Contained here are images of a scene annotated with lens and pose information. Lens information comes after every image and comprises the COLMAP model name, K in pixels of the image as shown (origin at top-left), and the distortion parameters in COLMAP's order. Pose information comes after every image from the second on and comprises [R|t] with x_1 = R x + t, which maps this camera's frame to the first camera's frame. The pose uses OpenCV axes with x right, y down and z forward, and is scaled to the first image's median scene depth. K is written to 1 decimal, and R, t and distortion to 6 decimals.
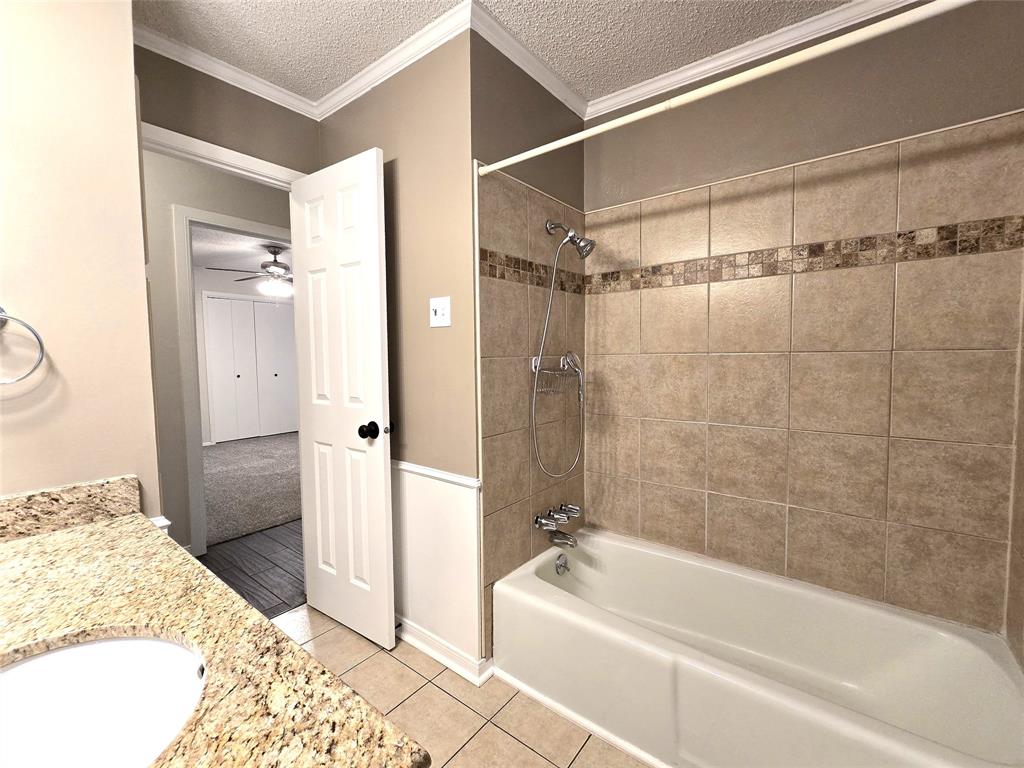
lens RADIAL K [[430.7, 0, 511.4], [0, 430.7, 380.3], [0, 0, 1]] dist [-0.000802, 0.000160]
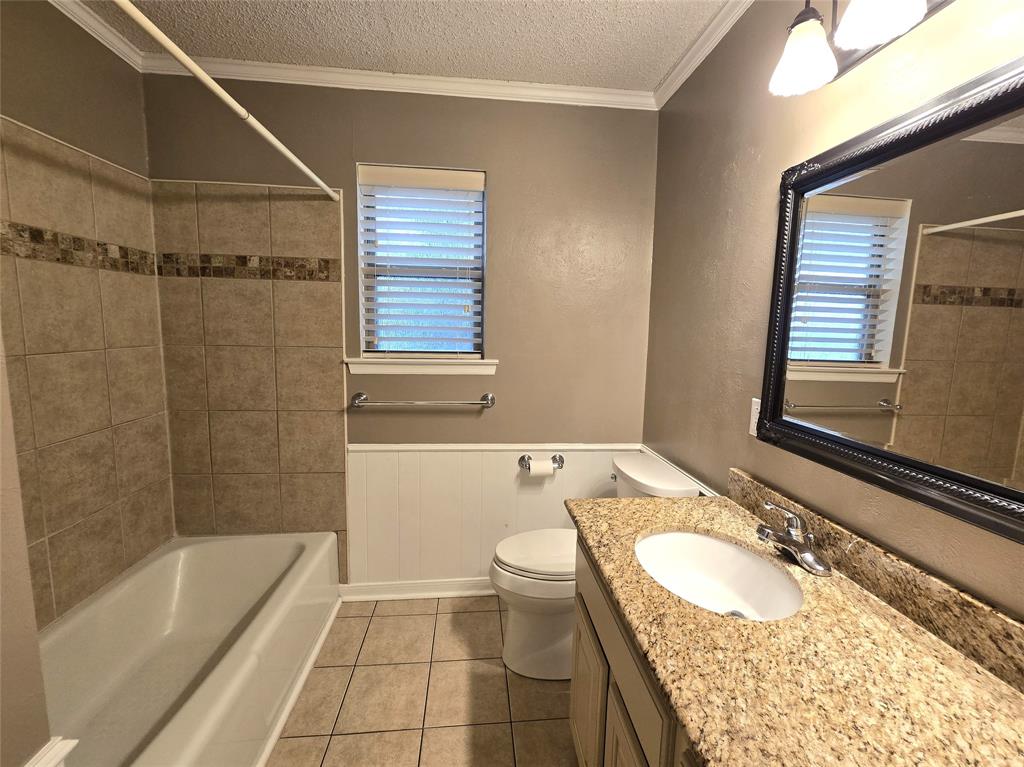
lens RADIAL K [[430.7, 0, 513.6], [0, 430.7, 380.0], [0, 0, 1]] dist [-0.000802, 0.000160]
pose [[-0.679781, -0.094511, 0.727300, -0.650474], [0.034662, 0.986414, 0.160579, -0.135016], [-0.732595, 0.134369, -0.667270, 1.002872]]
